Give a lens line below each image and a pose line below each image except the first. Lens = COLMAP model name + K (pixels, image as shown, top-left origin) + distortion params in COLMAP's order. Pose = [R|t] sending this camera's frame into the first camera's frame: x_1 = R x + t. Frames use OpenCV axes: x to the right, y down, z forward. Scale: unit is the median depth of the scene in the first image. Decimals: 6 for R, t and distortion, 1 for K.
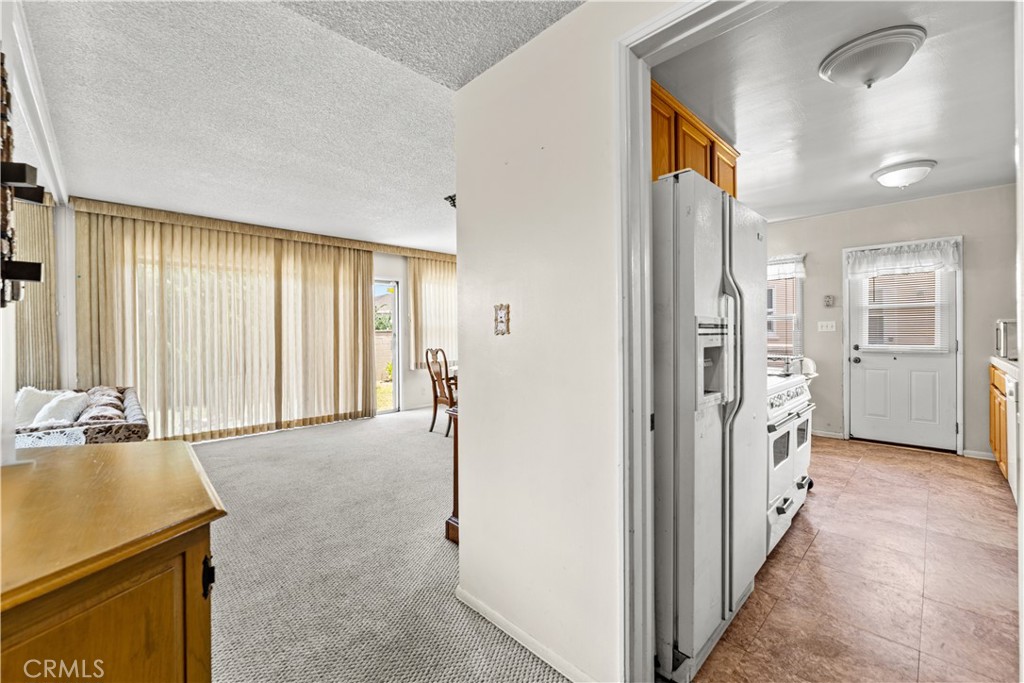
lens RADIAL K [[412.4, 0, 505.7], [0, 412.4, 336.1], [0, 0, 1]] dist [-0.001020, 0.000233]
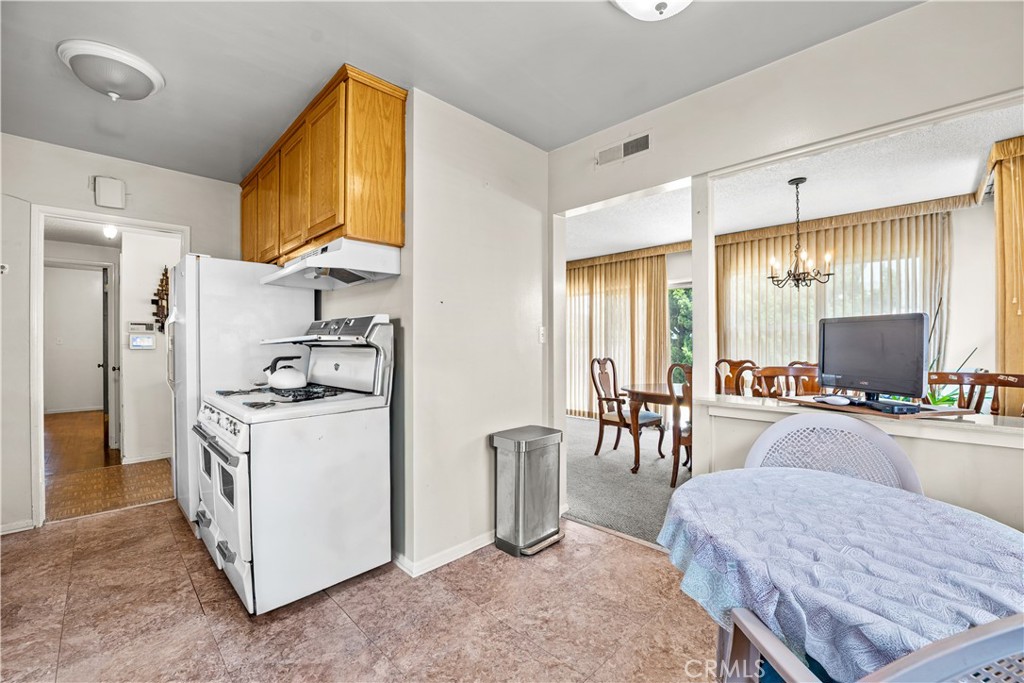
lens RADIAL K [[417.6, 0, 512.0], [0, 417.6, 341.5], [0, 0, 1]] dist [-0.000132, 0.000007]
pose [[0.016059, 0.007213, -0.999845, 0.151178], [-0.000629, 0.999974, 0.007204, -0.002987], [0.999871, 0.000513, 0.016063, 0.153427]]
